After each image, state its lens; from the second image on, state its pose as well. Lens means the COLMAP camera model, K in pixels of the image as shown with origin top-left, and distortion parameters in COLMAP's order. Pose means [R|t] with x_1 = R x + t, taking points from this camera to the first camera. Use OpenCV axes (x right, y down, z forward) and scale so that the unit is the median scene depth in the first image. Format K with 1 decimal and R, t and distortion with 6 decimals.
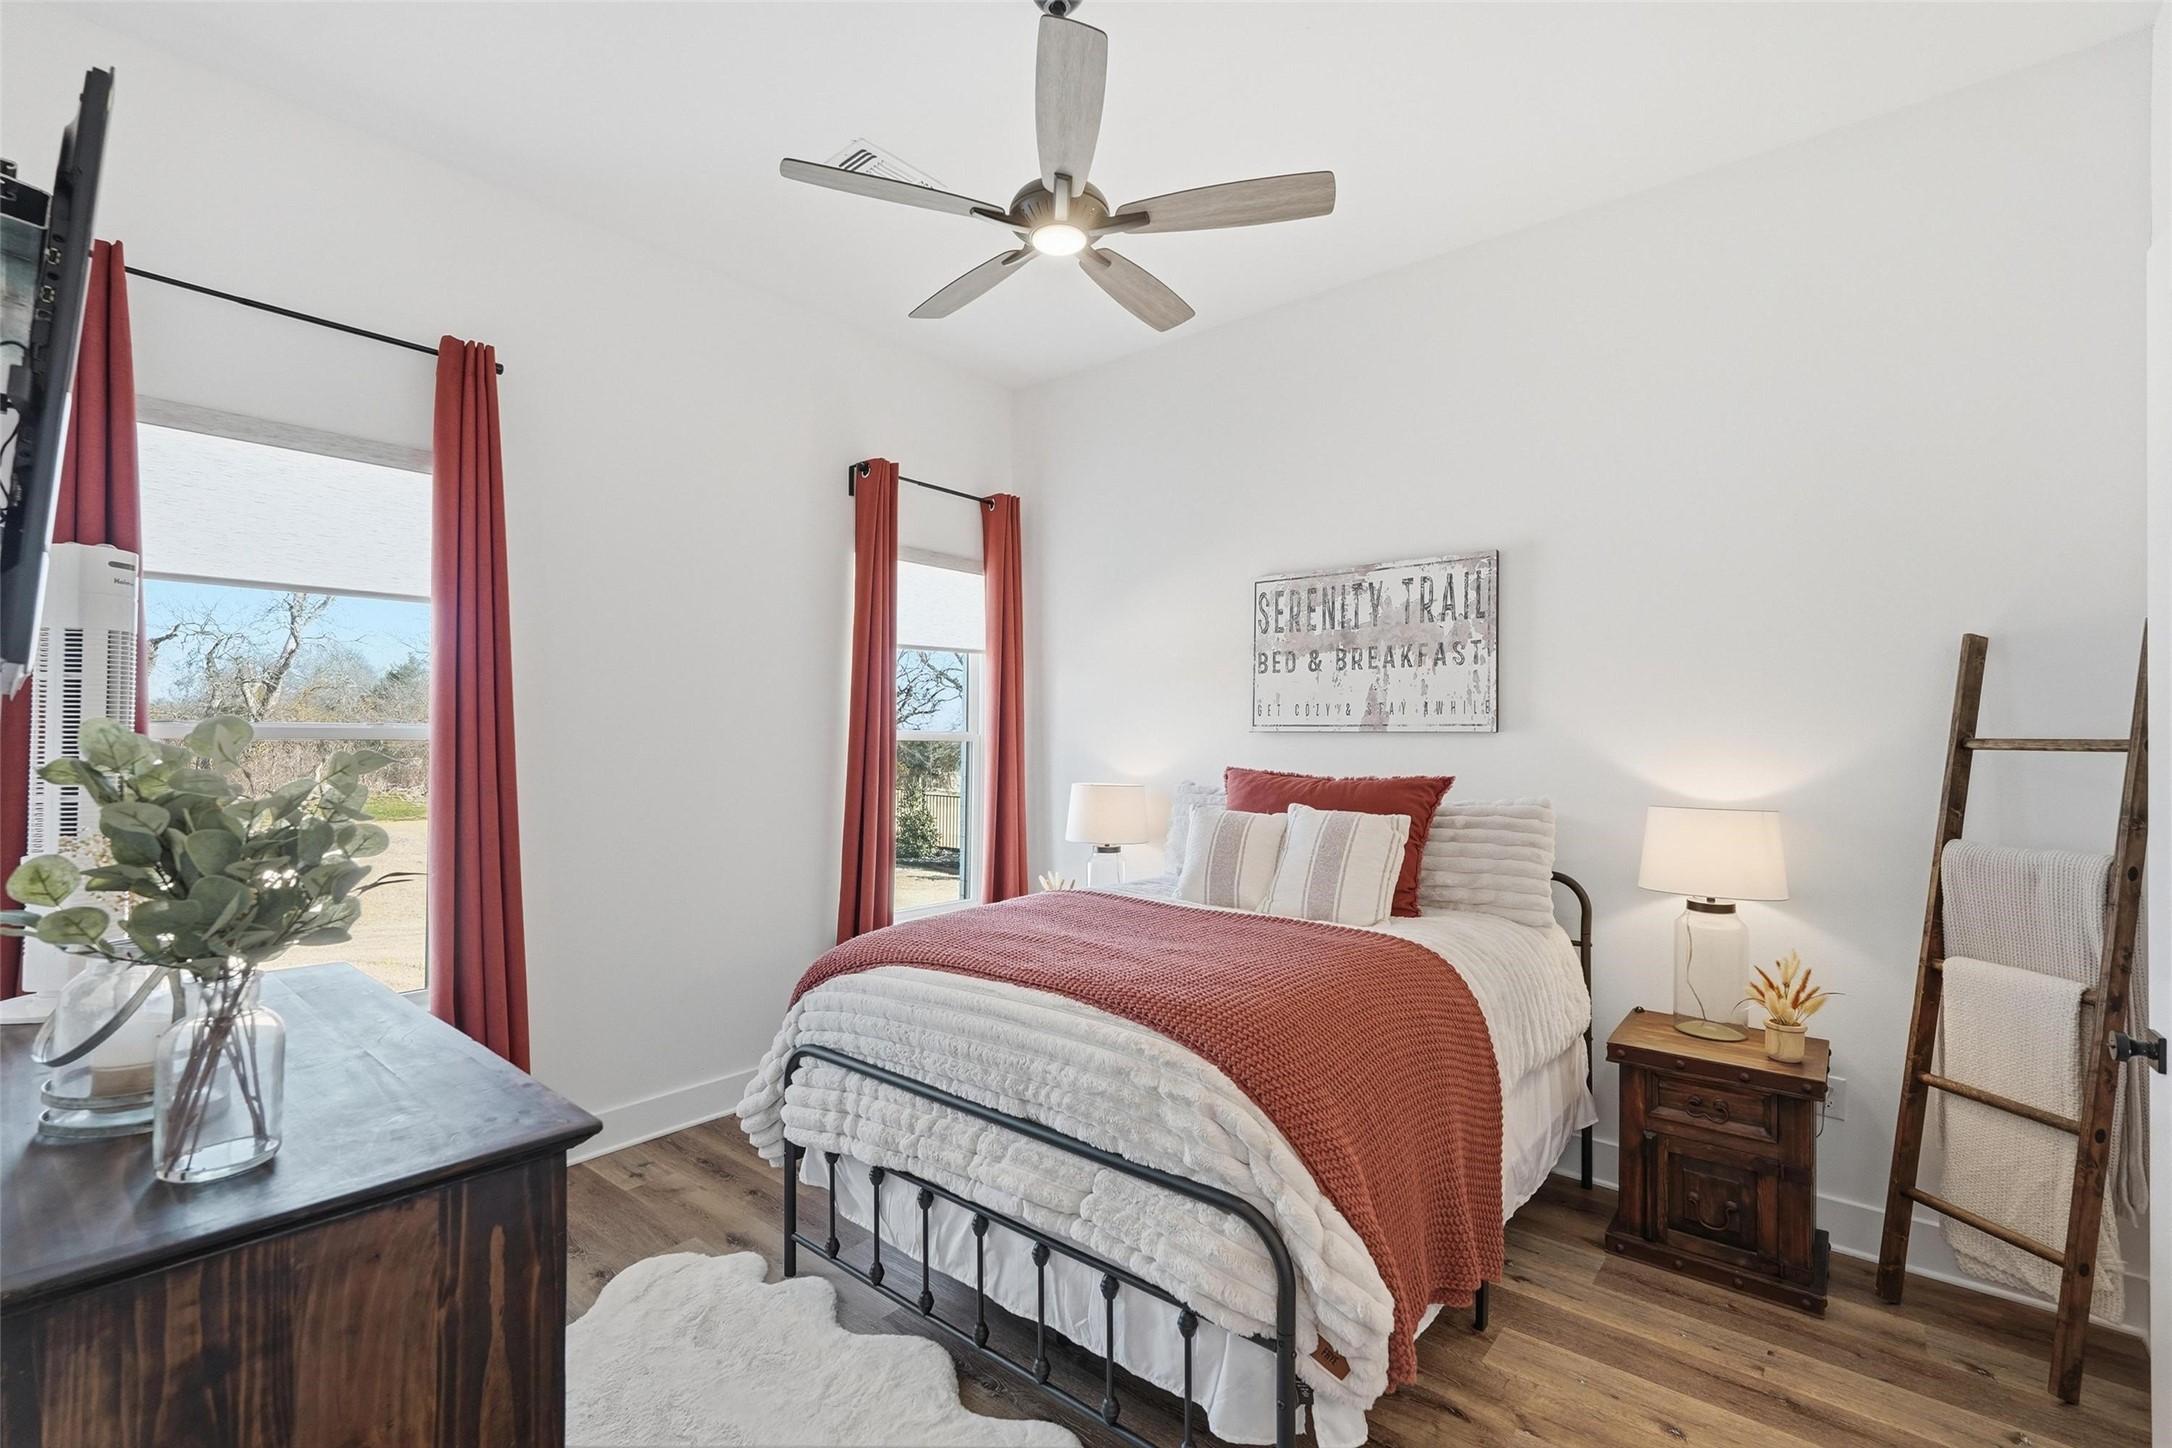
lens RADIAL K [[986.0, 0, 1092.3], [0, 986.0, 733.0], [0, 0, 1]] dist [0.000812, 0.000321]
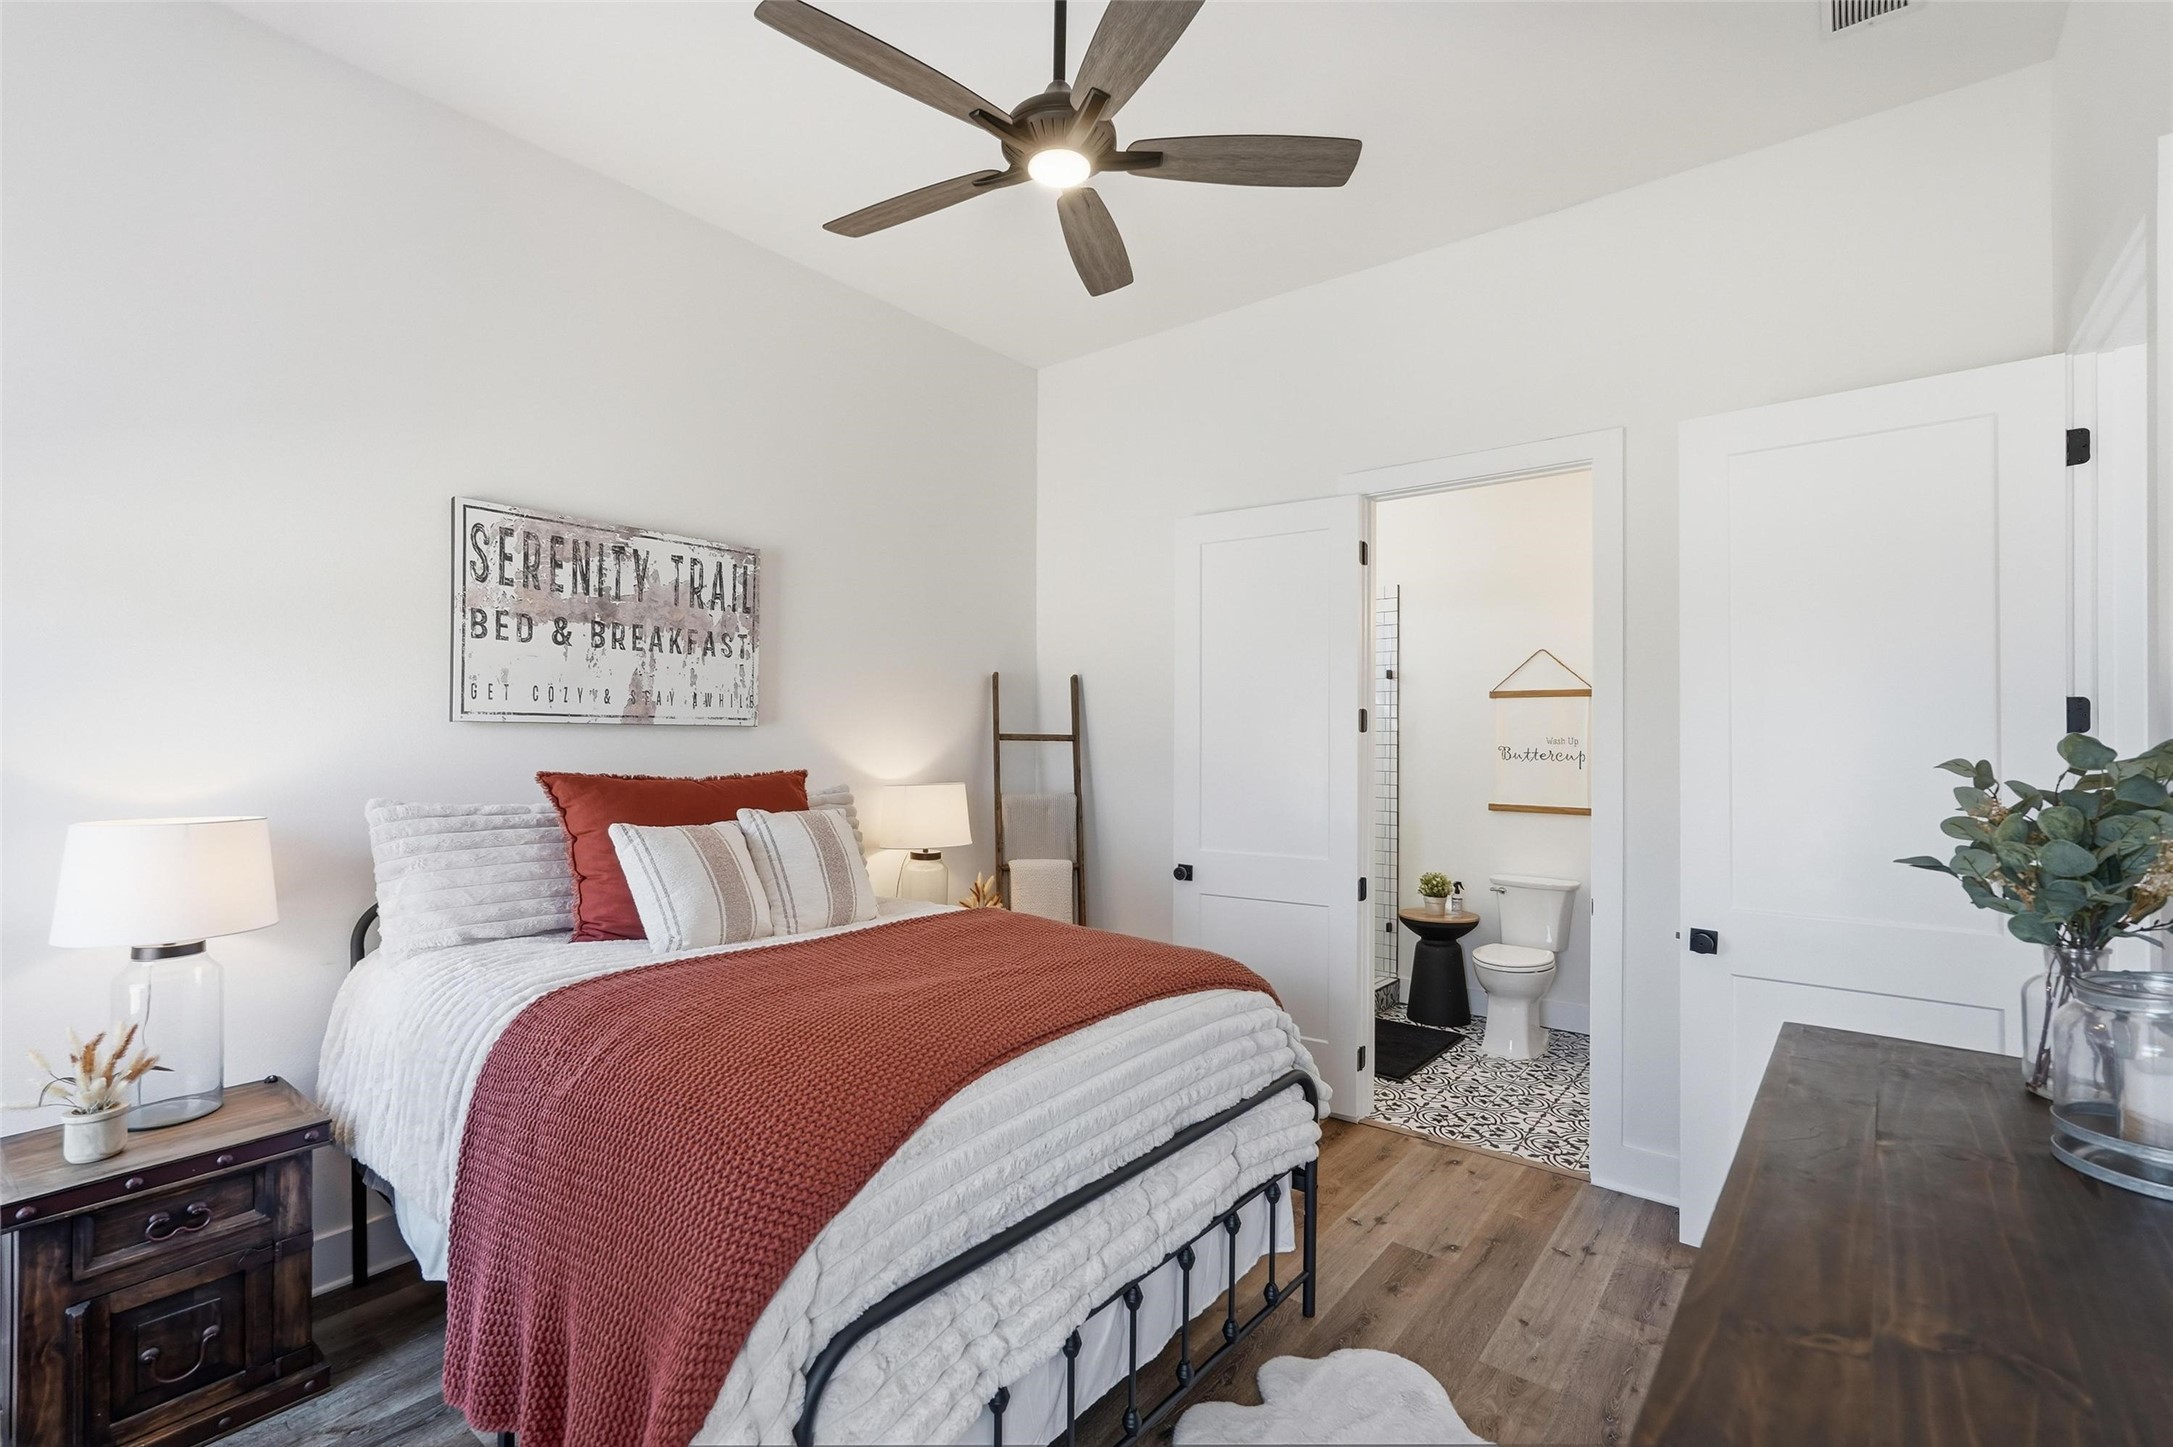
lens RADIAL K [[986.4, 0, 1093.4], [0, 986.4, 720.7], [0, 0, 1]] dist [0.000812, 0.000321]
pose [[-0.035029, 0.010838, 0.999328, -0.587502], [-0.012643, 0.999856, -0.011287, 0.000310], [-0.999306, -0.013029, -0.034887, 0.637283]]
